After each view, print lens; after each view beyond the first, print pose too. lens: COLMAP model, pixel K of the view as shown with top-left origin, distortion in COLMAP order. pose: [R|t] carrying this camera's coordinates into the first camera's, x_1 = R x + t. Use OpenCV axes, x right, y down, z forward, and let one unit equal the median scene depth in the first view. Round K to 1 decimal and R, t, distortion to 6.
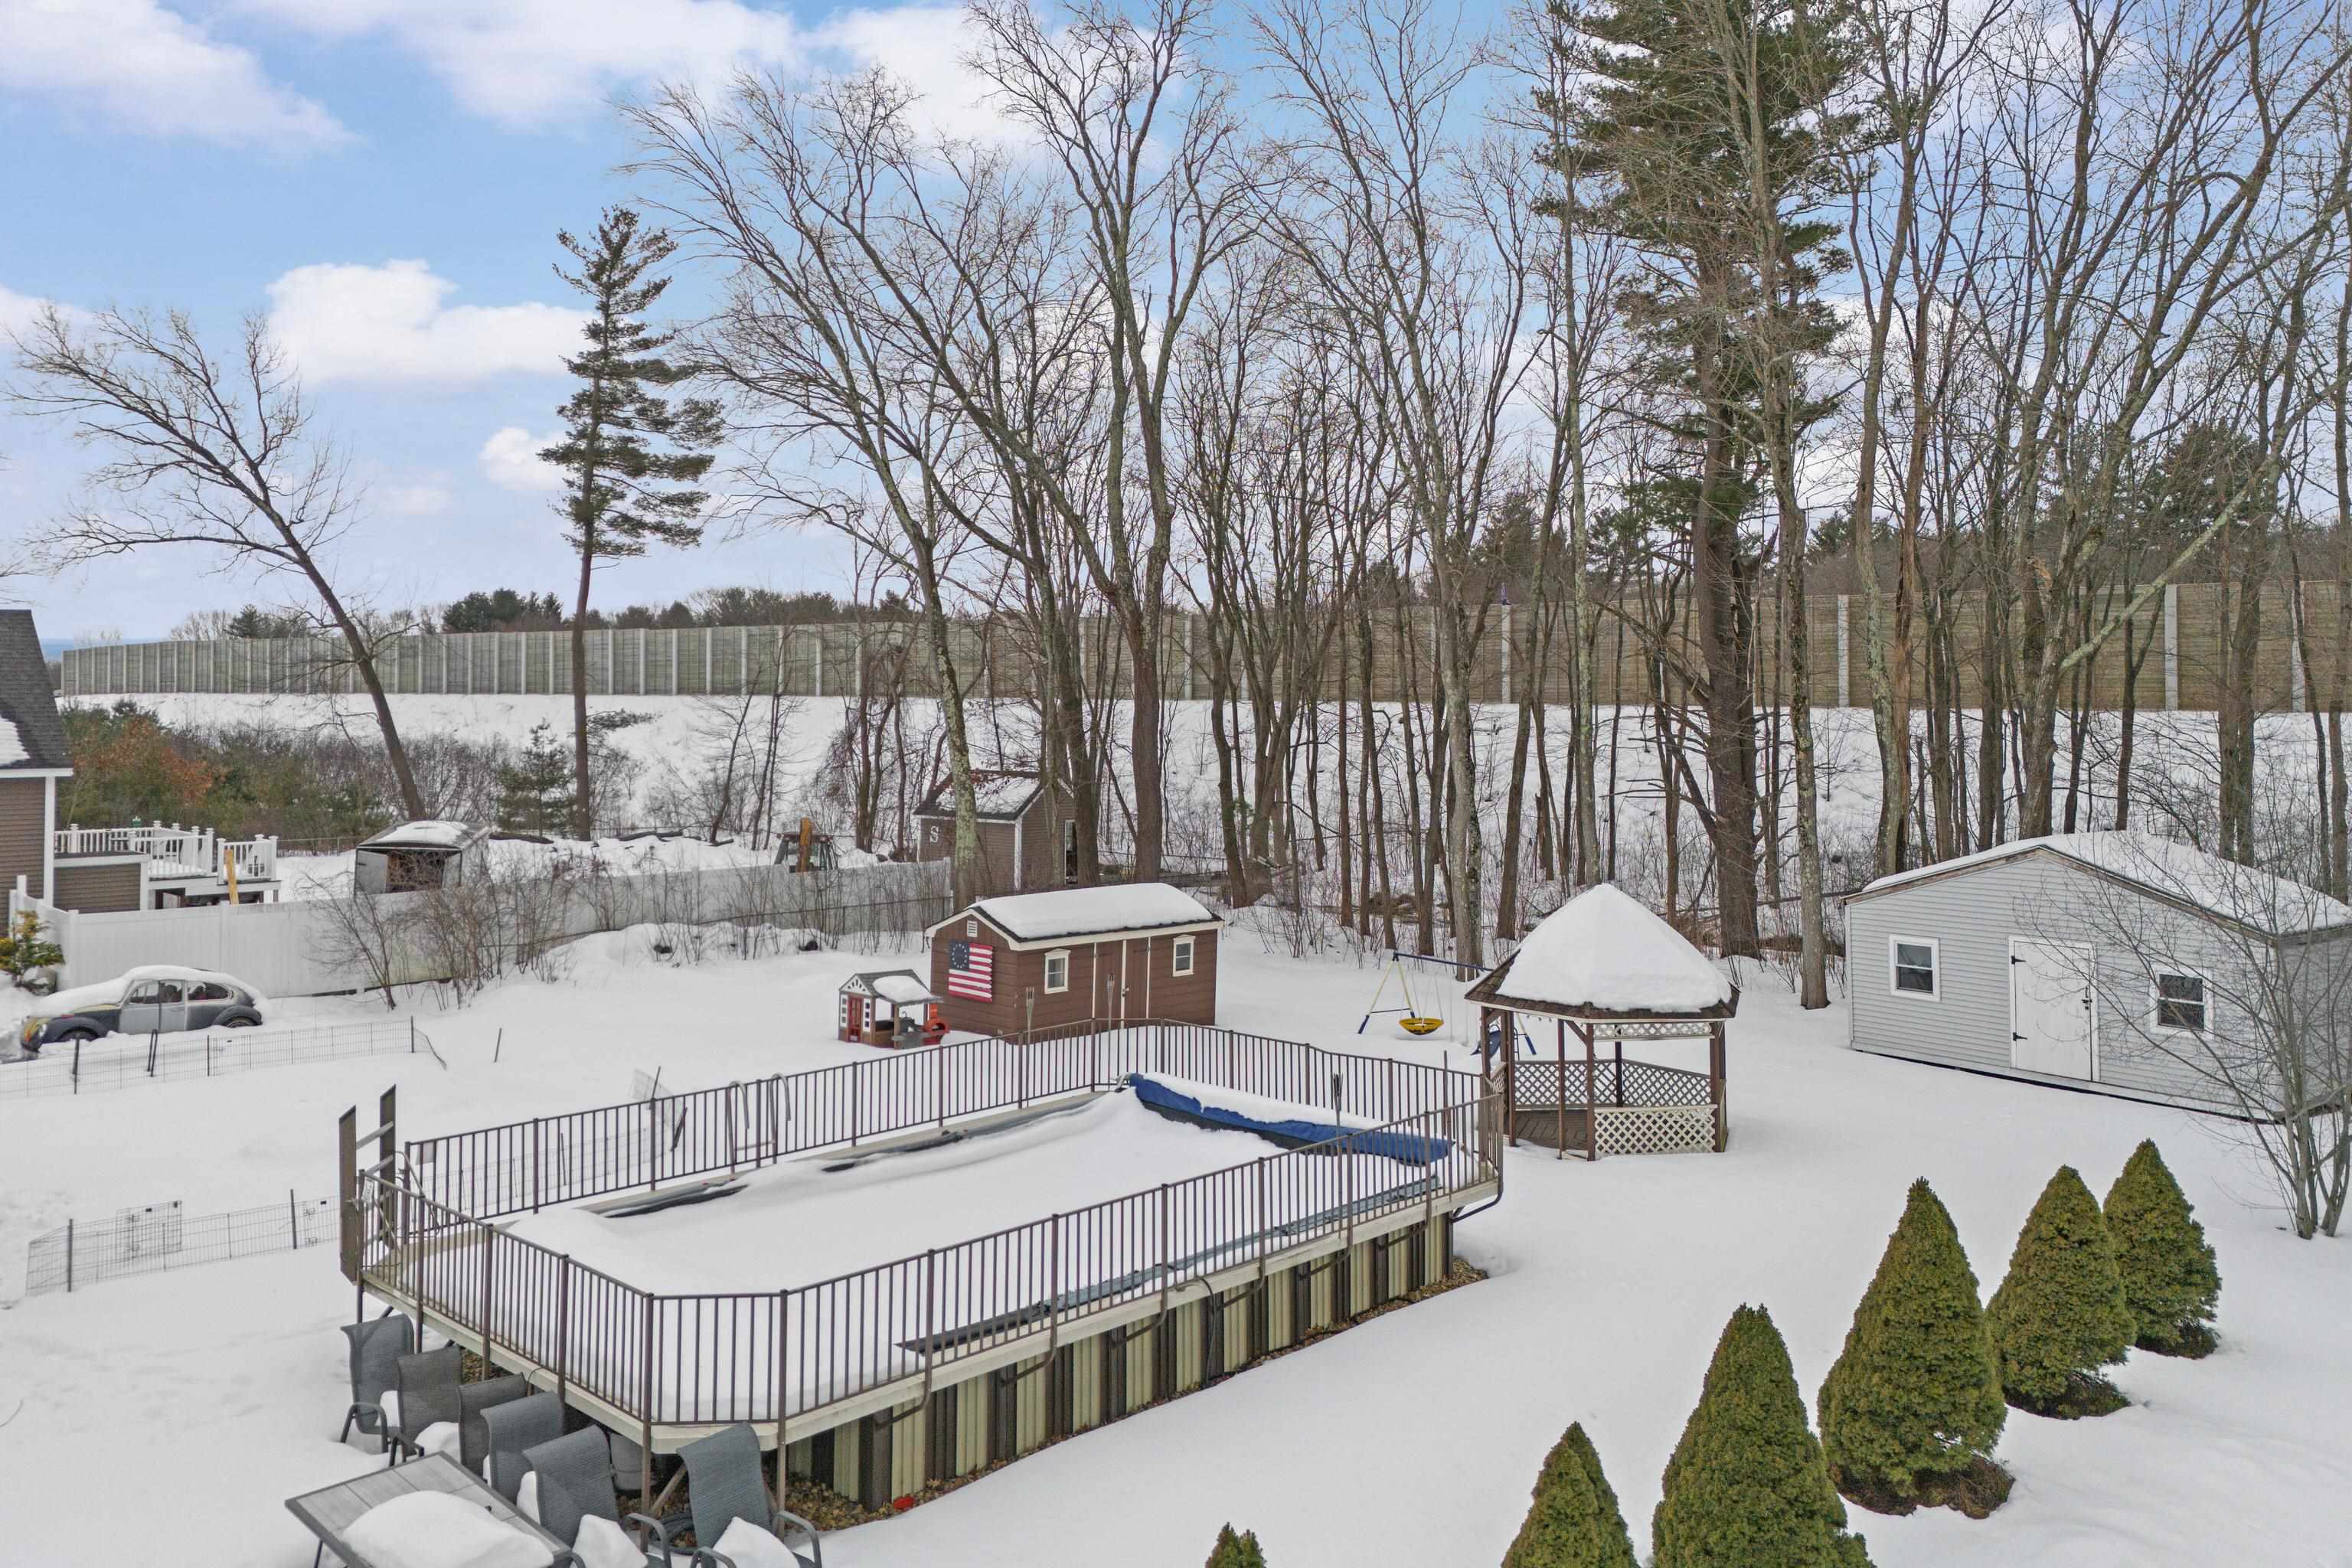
lens RADIAL K [[1727.6, 0, 1168.3], [0, 1727.6, 775.0], [0, 0, 1]] dist [0.056062, -0.016944]
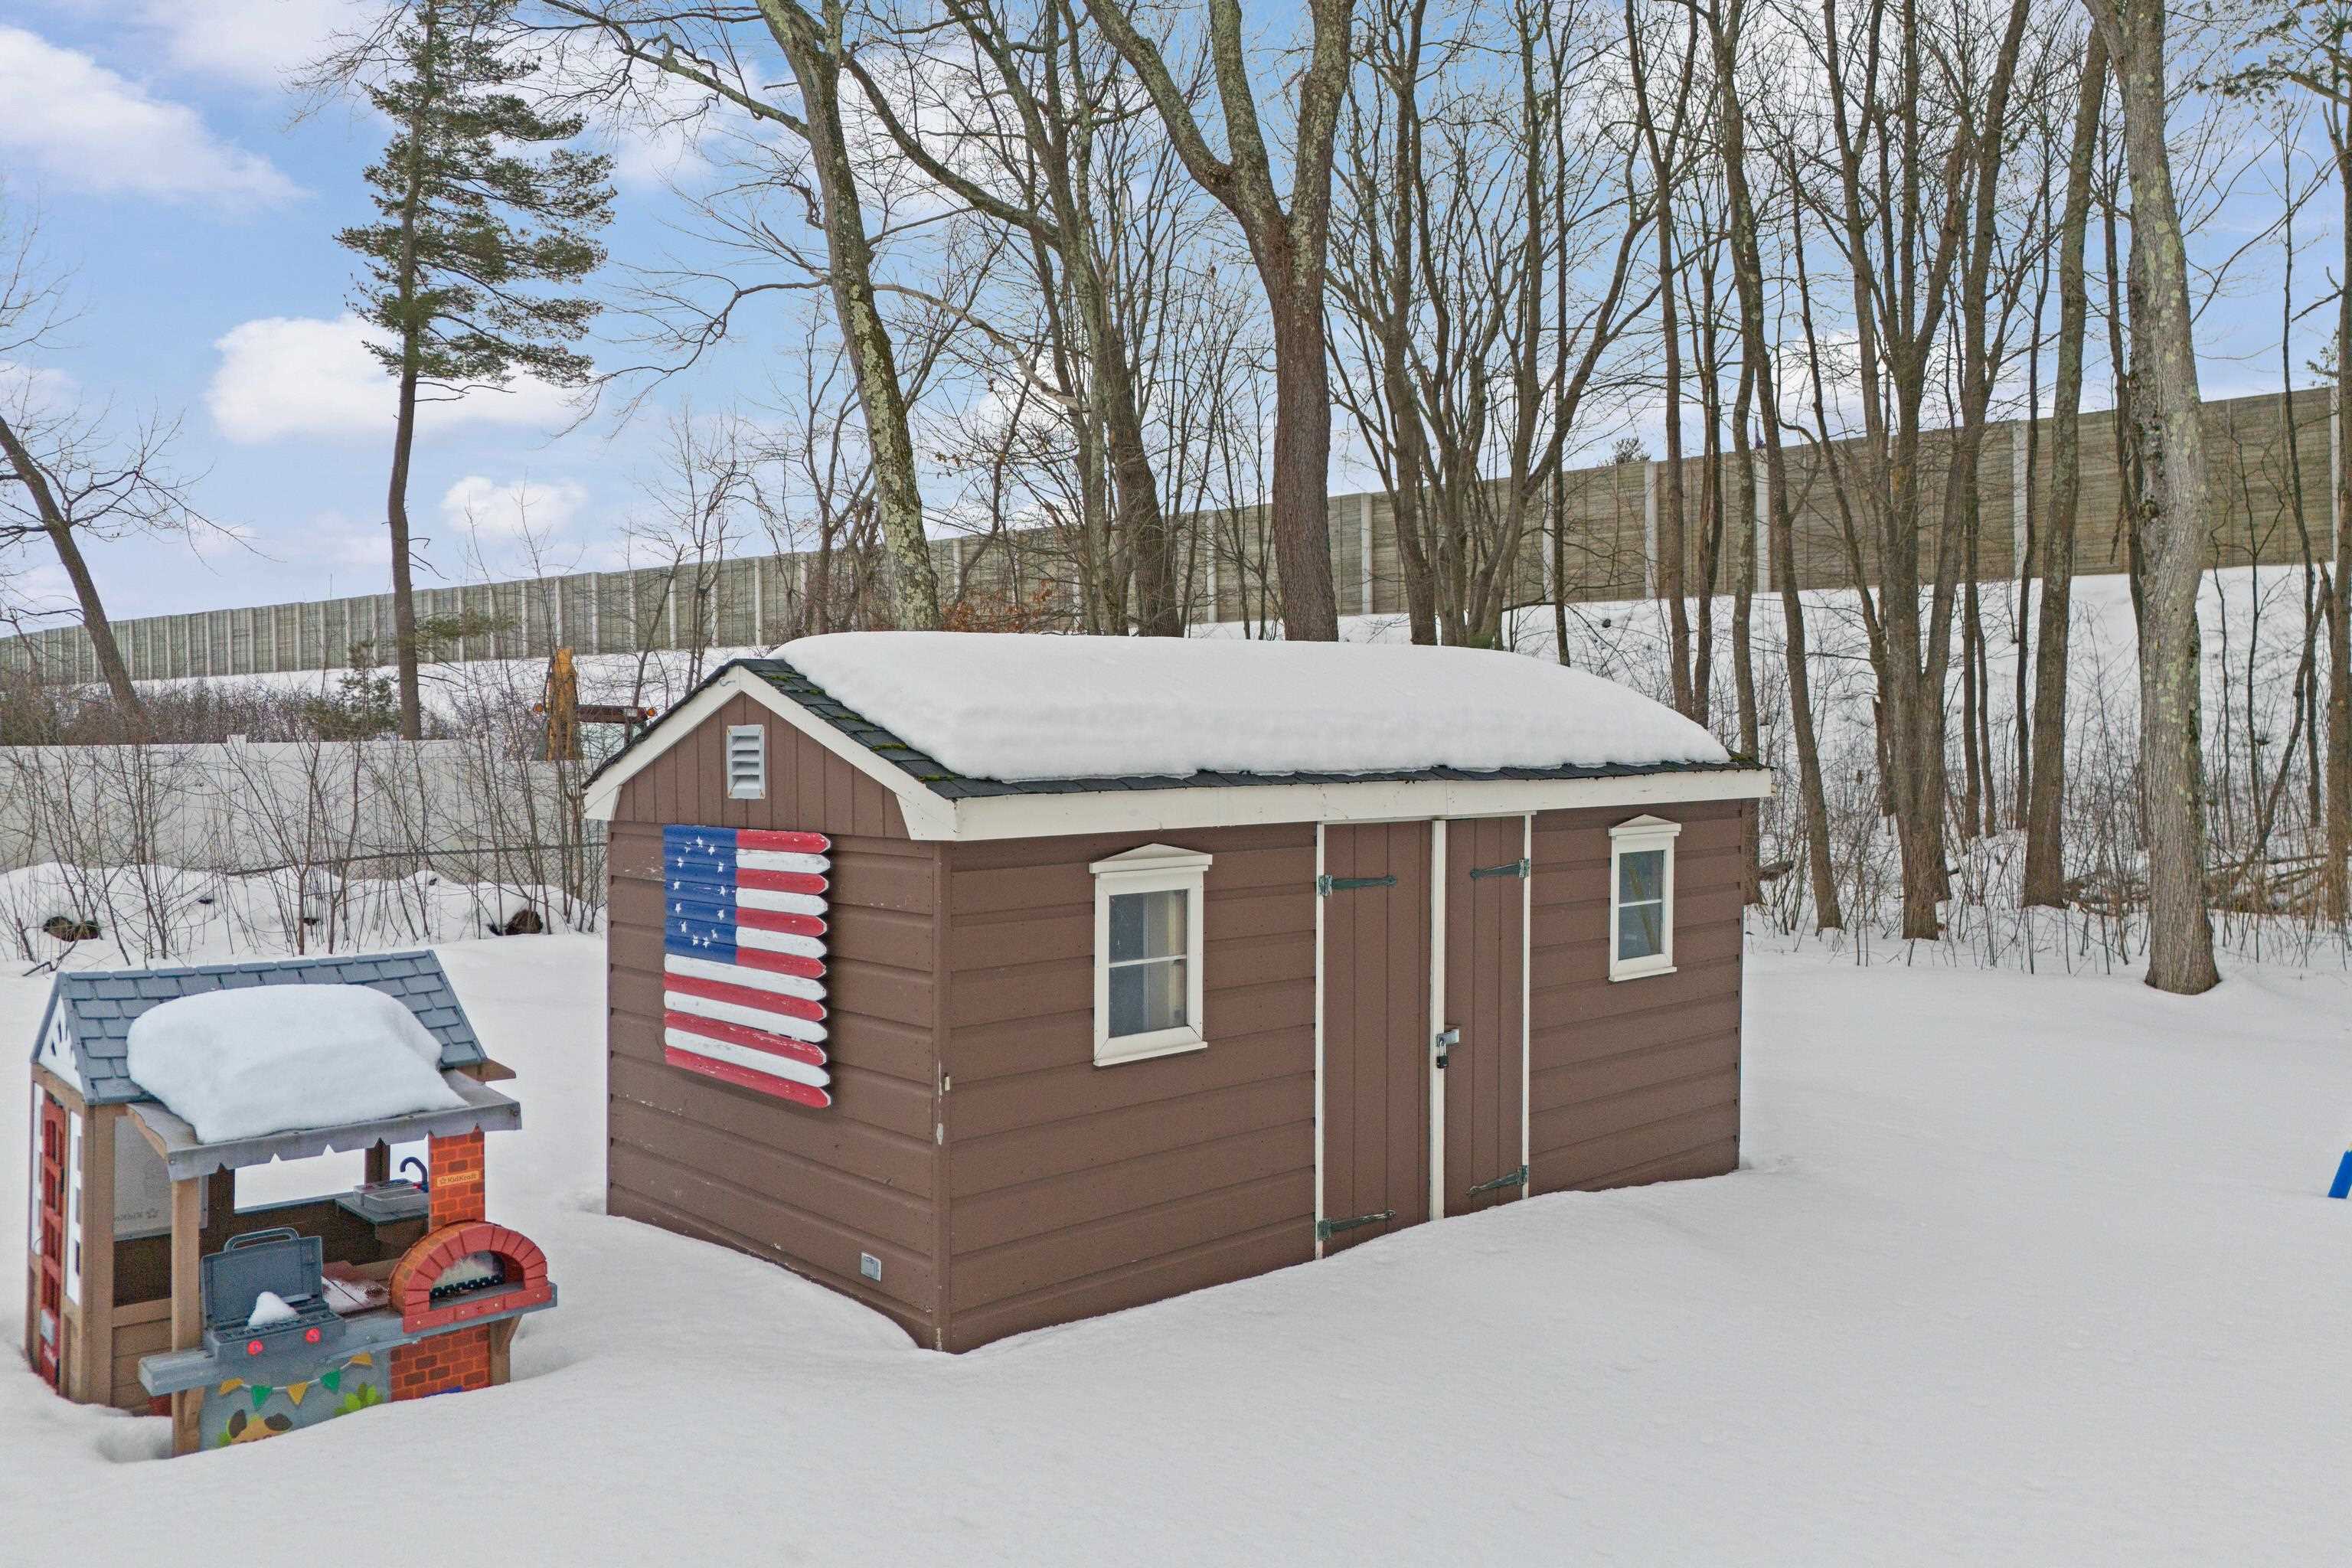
lens RADIAL K [[1727.6, 0, 1173.5], [0, 1727.6, 794.2], [0, 0, 1]] dist [0.056062, -0.016944]
pose [[0.999683, -0.011977, -0.022156, -0.038256], [0.011980, 0.999928, 0.000002, 0.063664], [0.022155, -0.000267, 0.999755, 0.536030]]
